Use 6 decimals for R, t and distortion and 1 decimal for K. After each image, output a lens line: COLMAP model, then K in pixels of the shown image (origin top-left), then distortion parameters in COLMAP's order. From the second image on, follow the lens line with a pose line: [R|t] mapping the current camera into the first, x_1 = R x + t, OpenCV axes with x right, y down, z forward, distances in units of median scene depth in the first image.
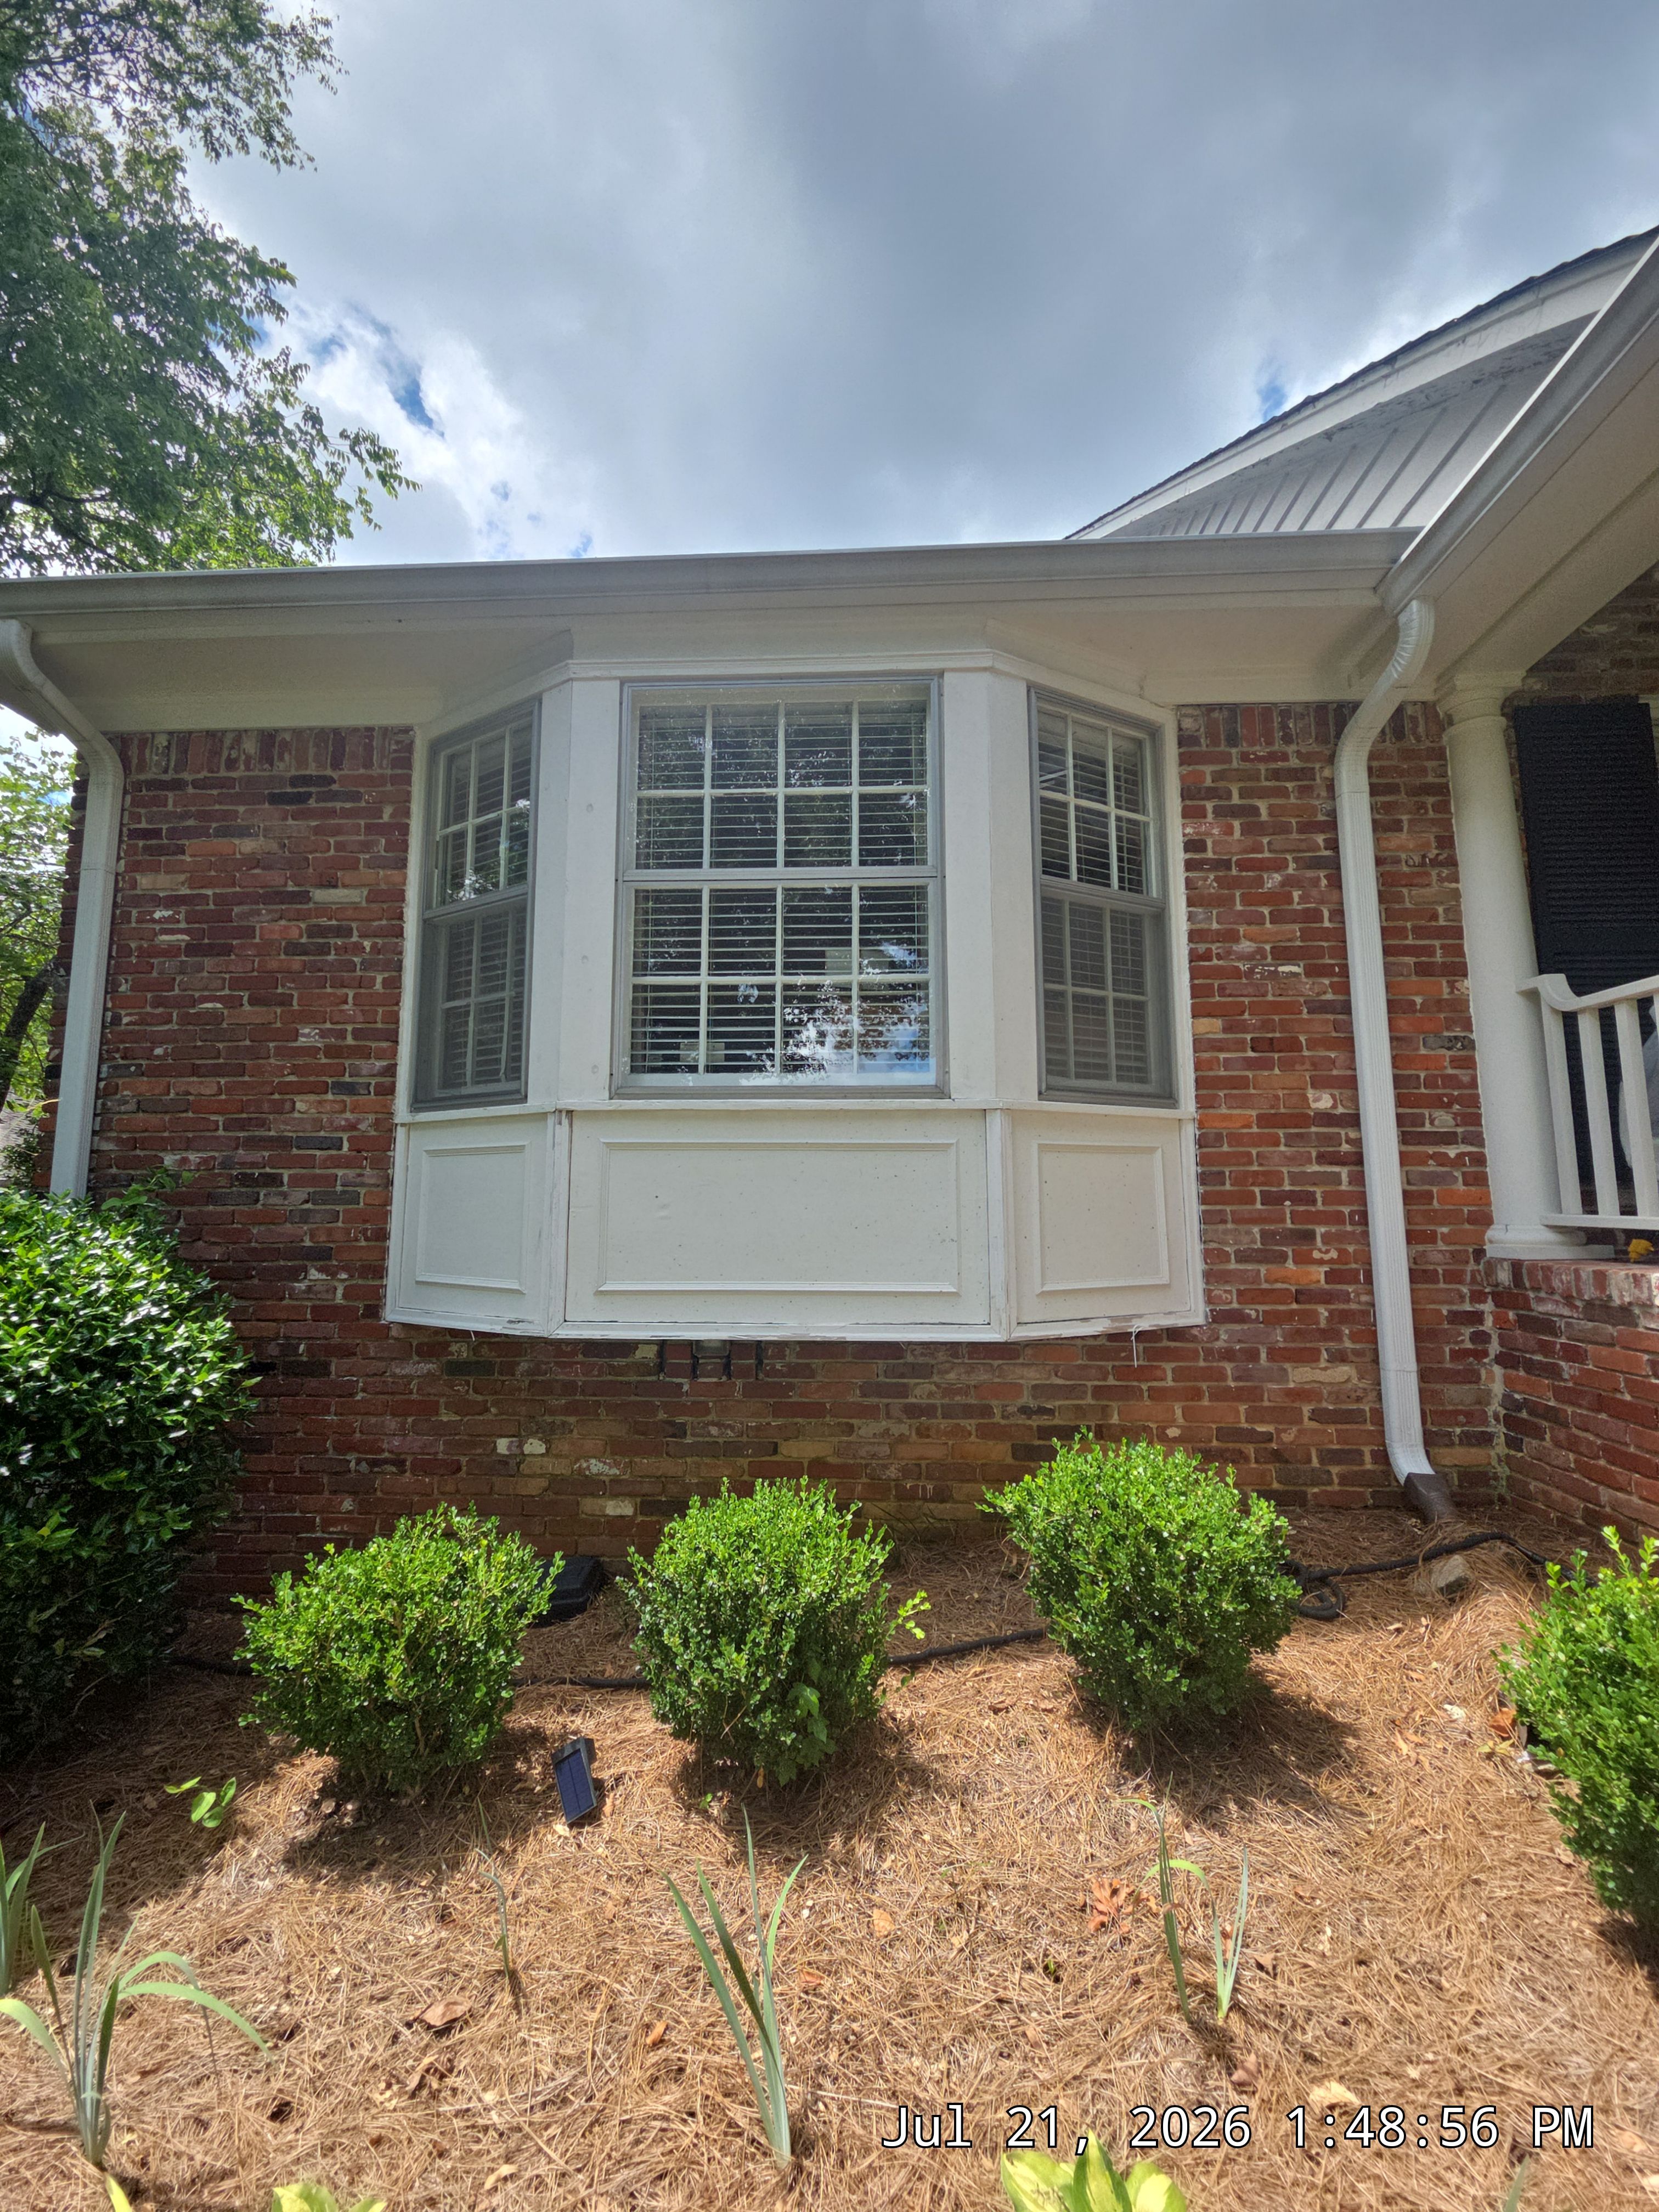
lens RADIAL K [[887.7, 0, 824.7], [0, 887.7, 1111.7], [0, 0, 1]] dist [0.005131, -0.000057]
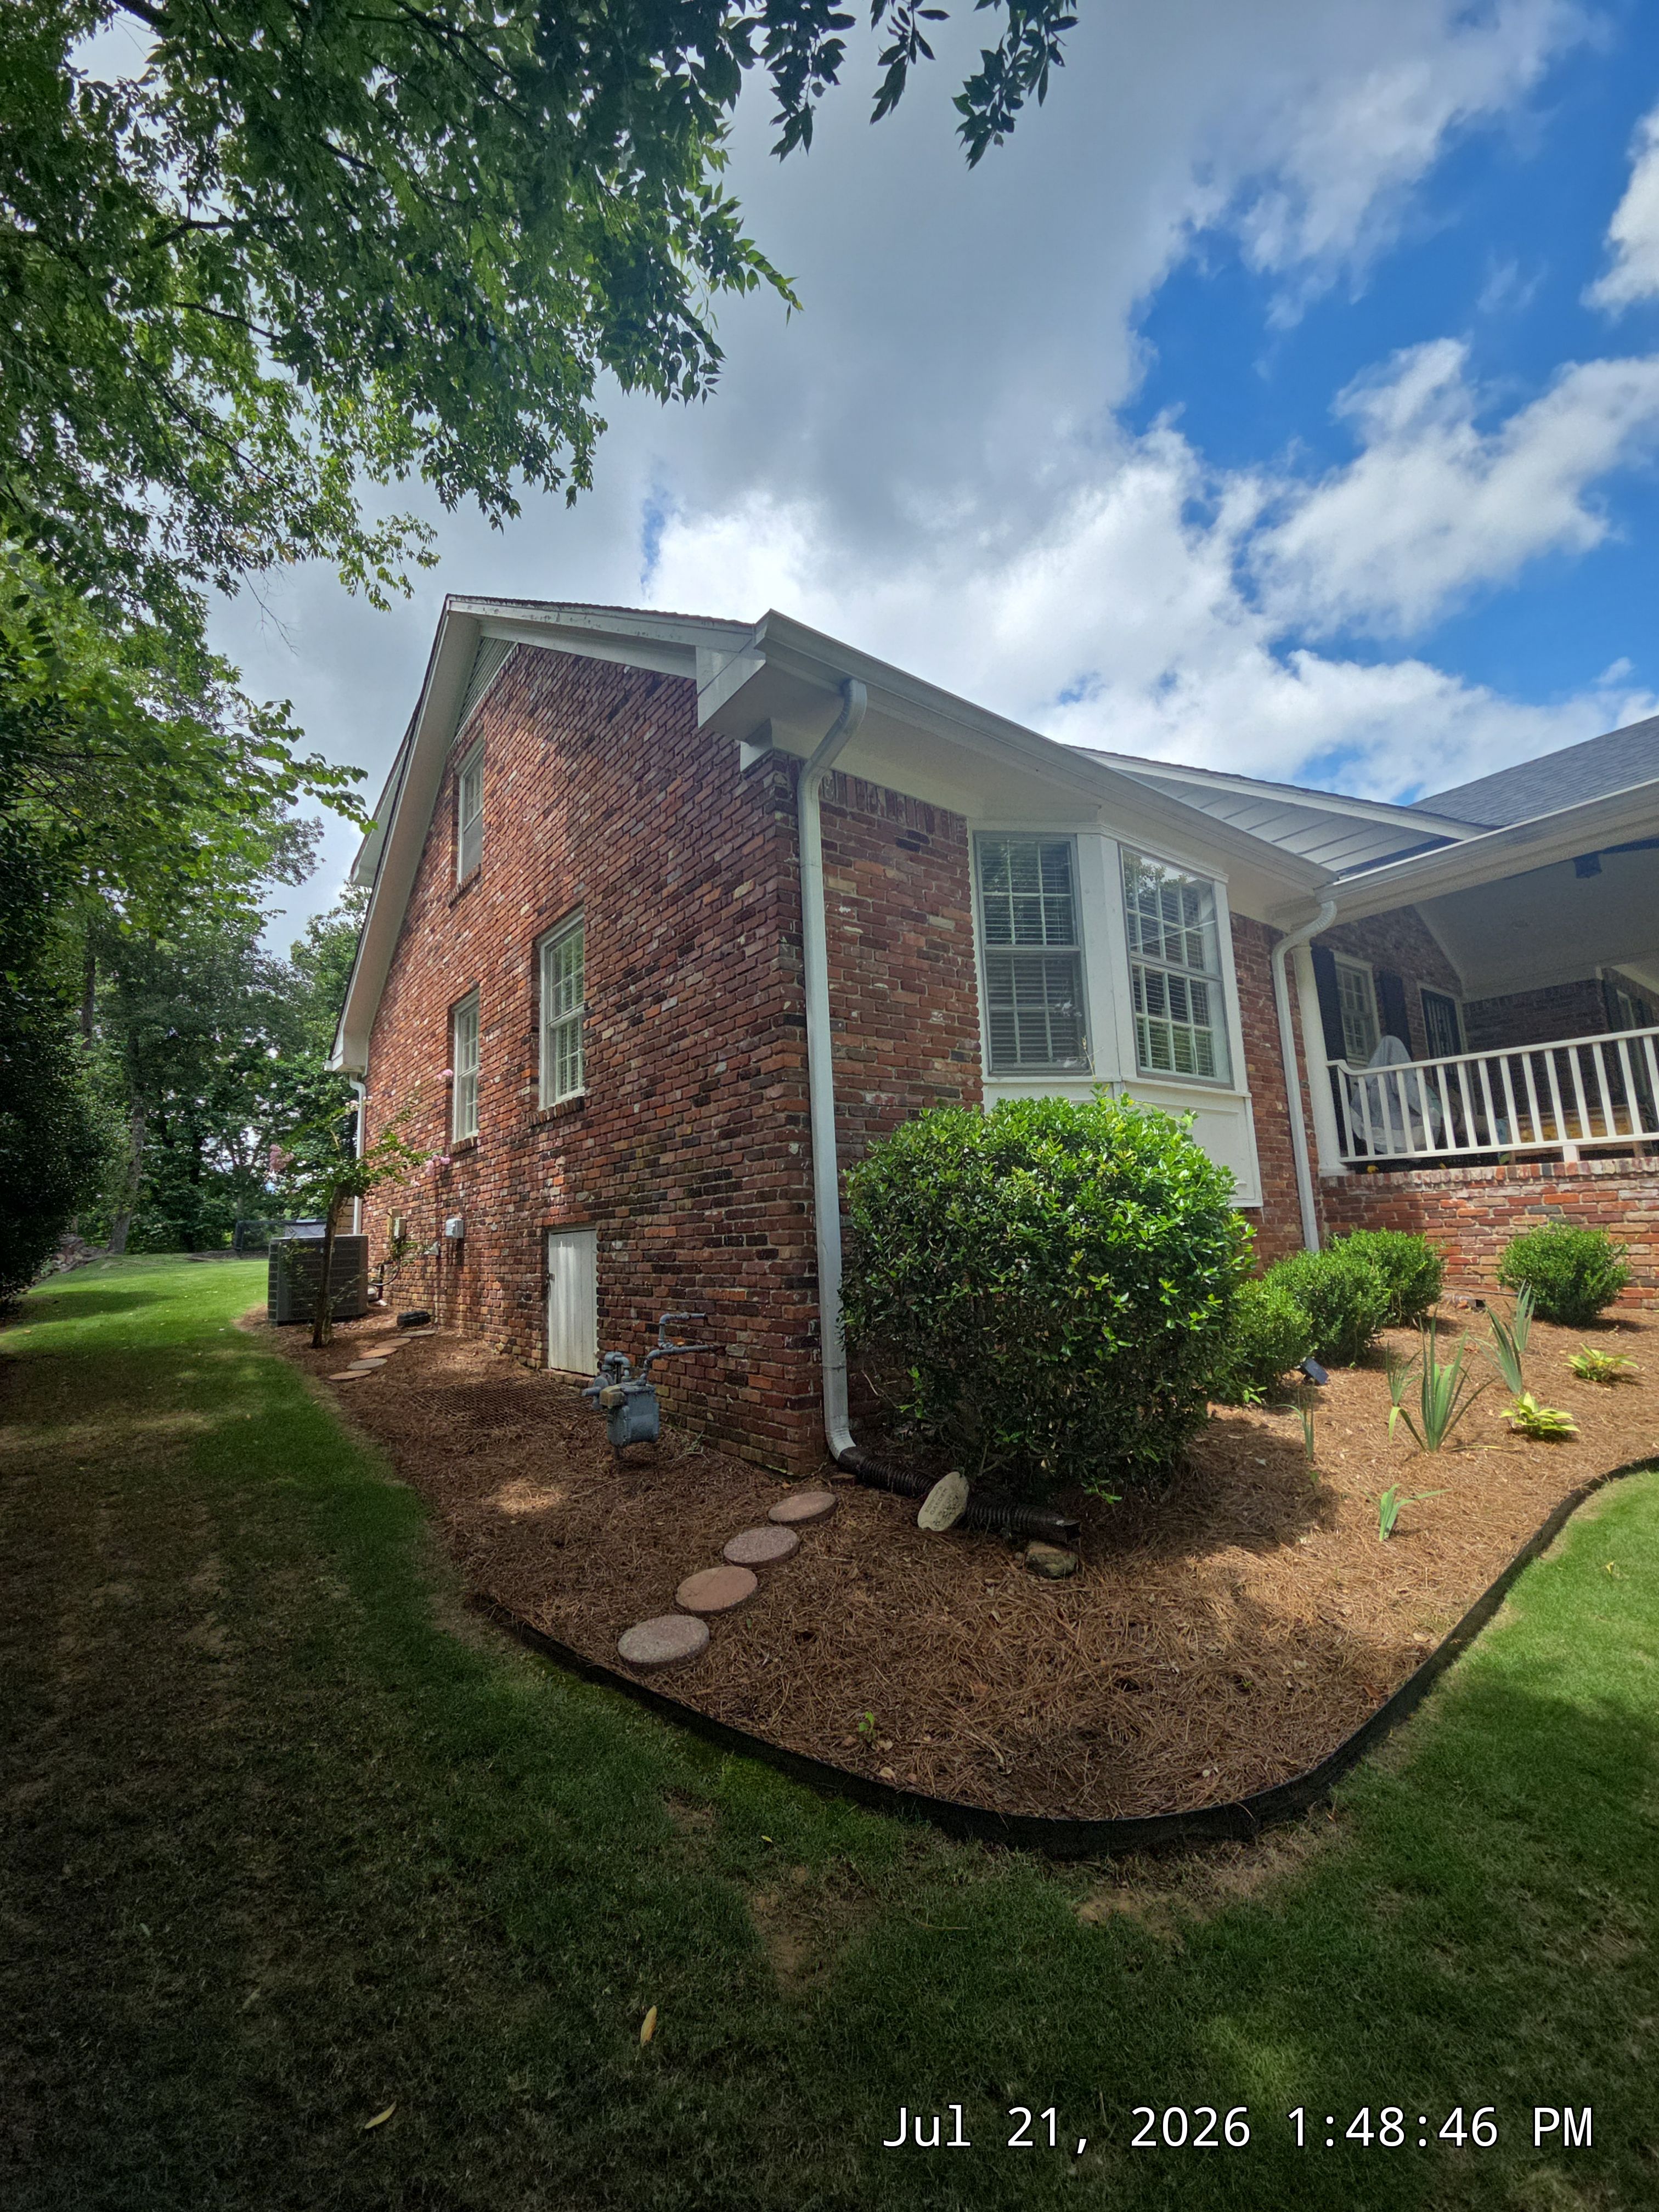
lens RADIAL K [[887.7, 0, 824.7], [0, 887.7, 1111.7], [0, 0, 1]] dist [0.005131, -0.000057]
pose [[0.771501, 0.059865, 0.633405, -1.718284], [-0.034032, 0.998021, -0.052873, 0.157185], [-0.635317, 0.019236, 0.772012, 0.017122]]
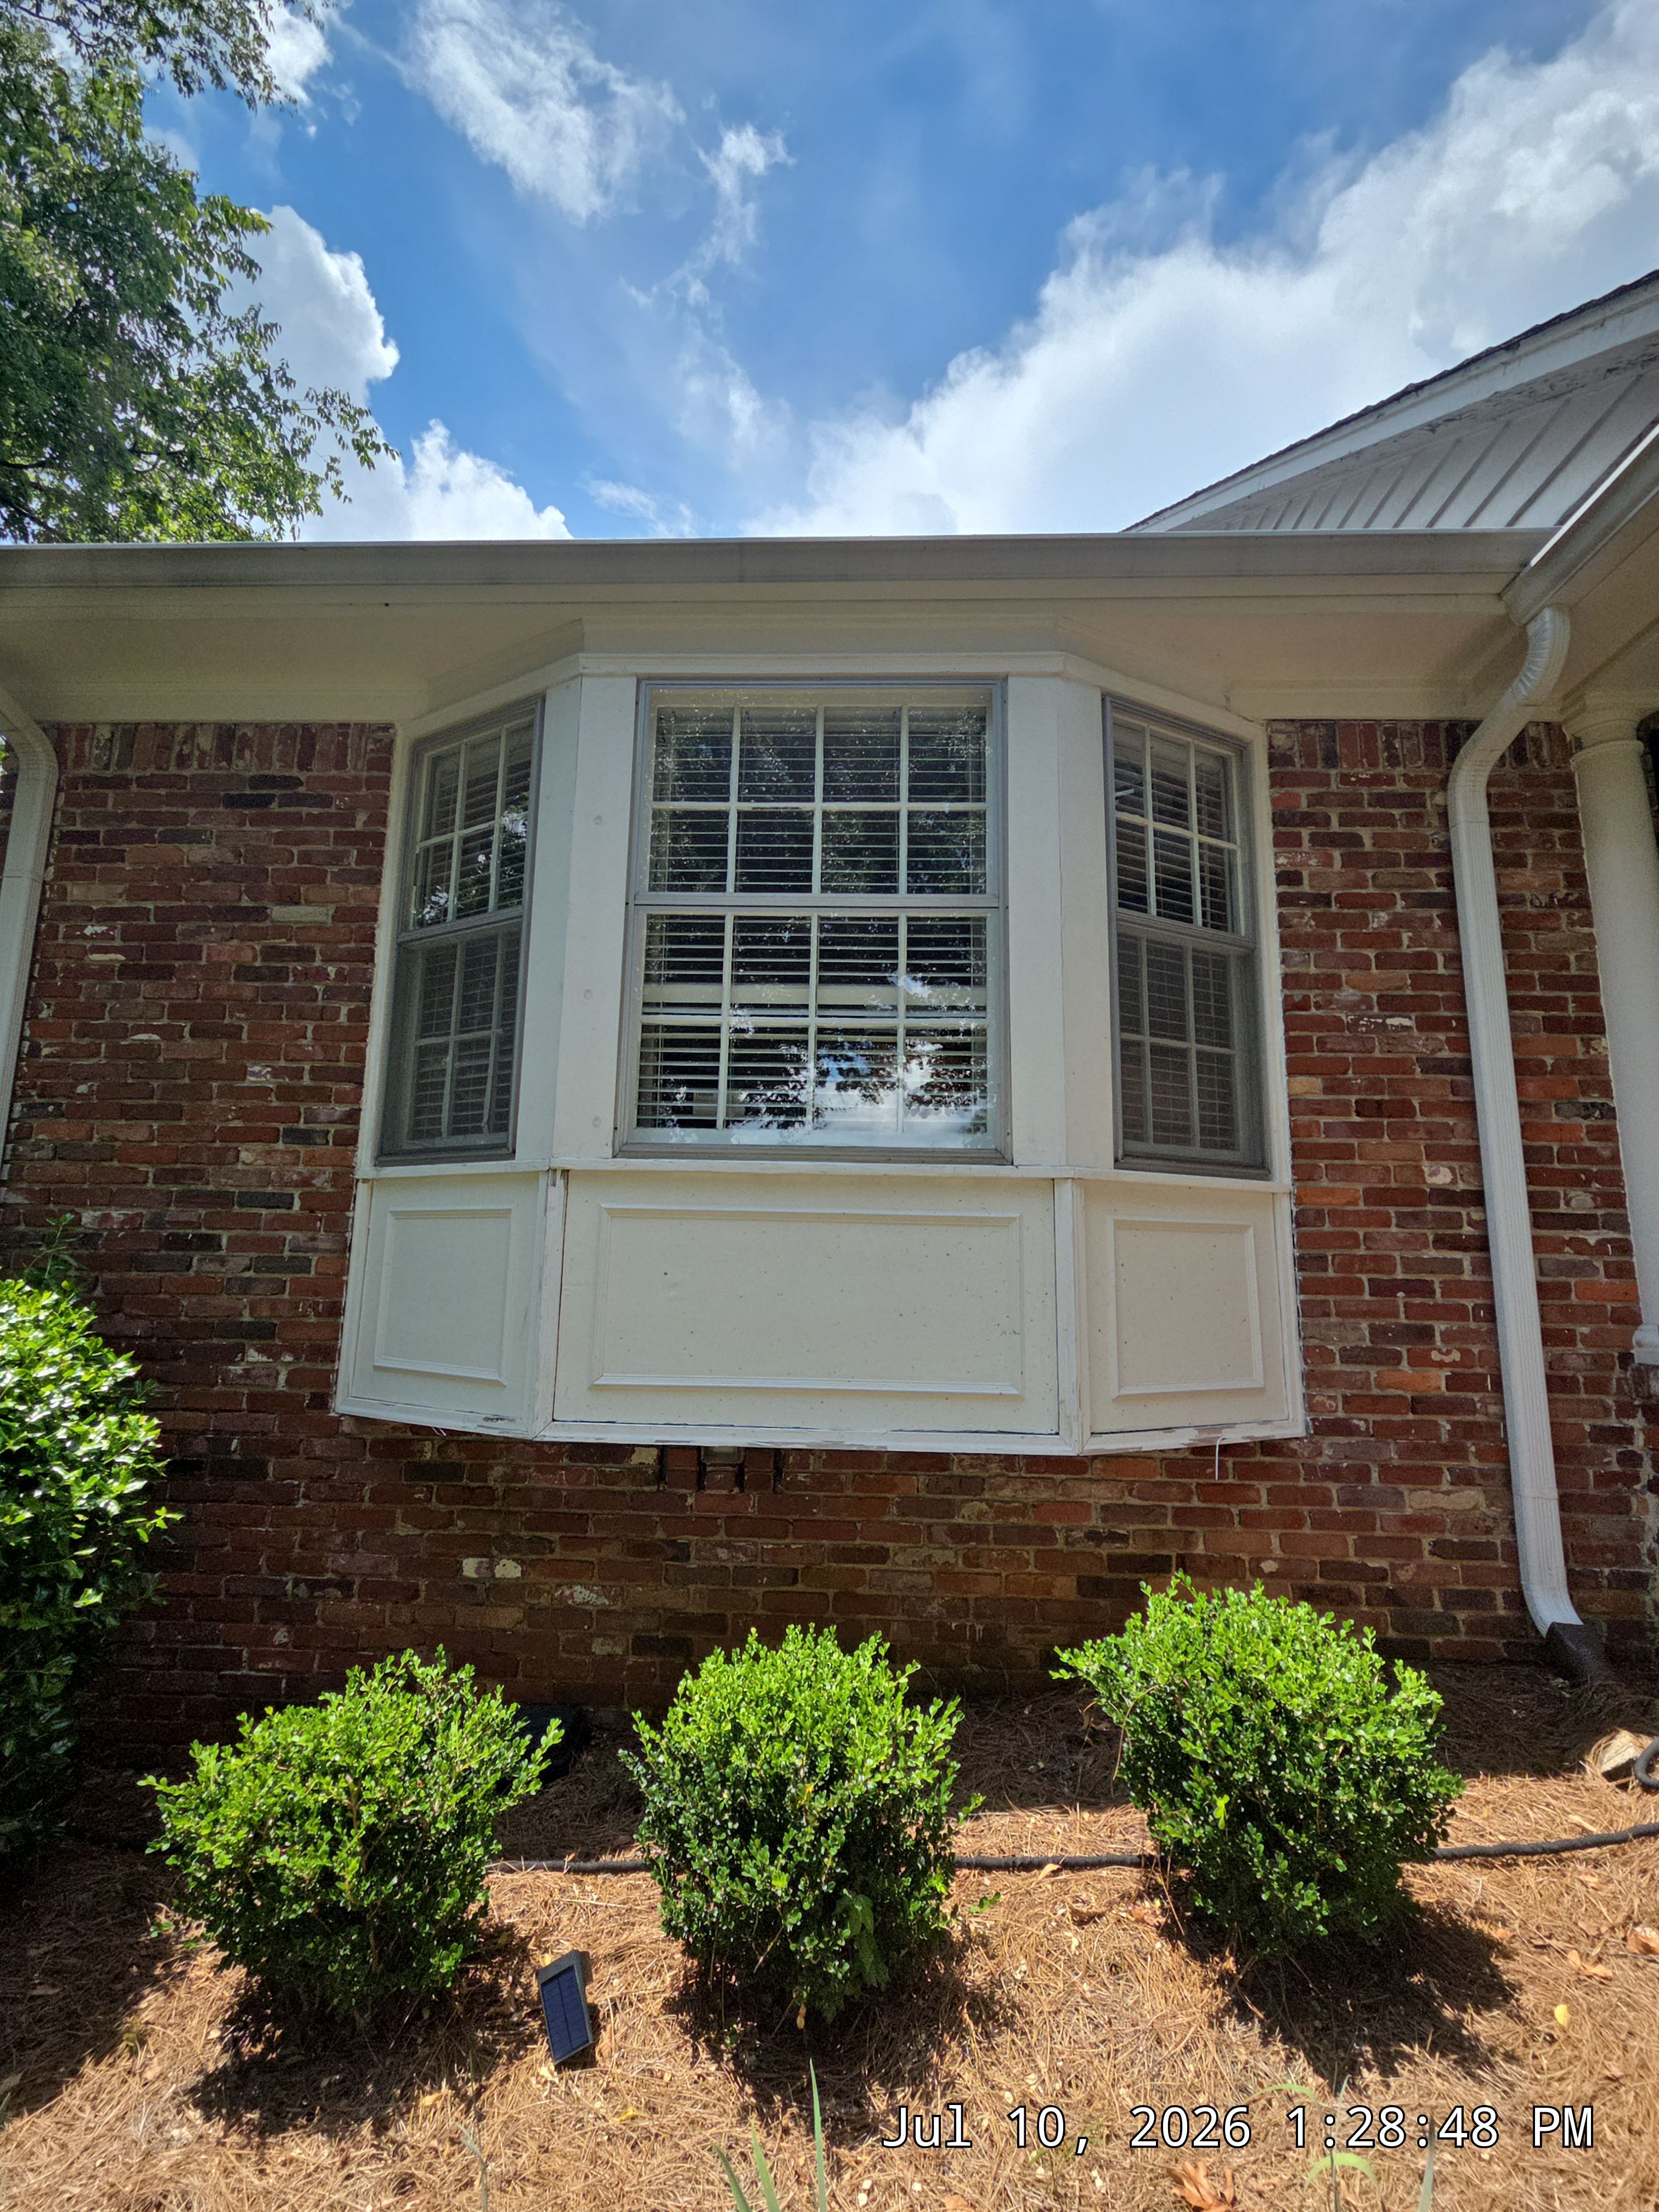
lens RADIAL K [[1002.5, 0, 825.5], [0, 1002.5, 1111.8], [0, 0, 1]] dist [0.006309, 0.000242]
pose [[0.999774, 0.020310, 0.006354, -0.041082], [-0.019998, 0.998747, -0.045881, -0.016446], [-0.007278, 0.045743, 0.998927, 0.030525]]
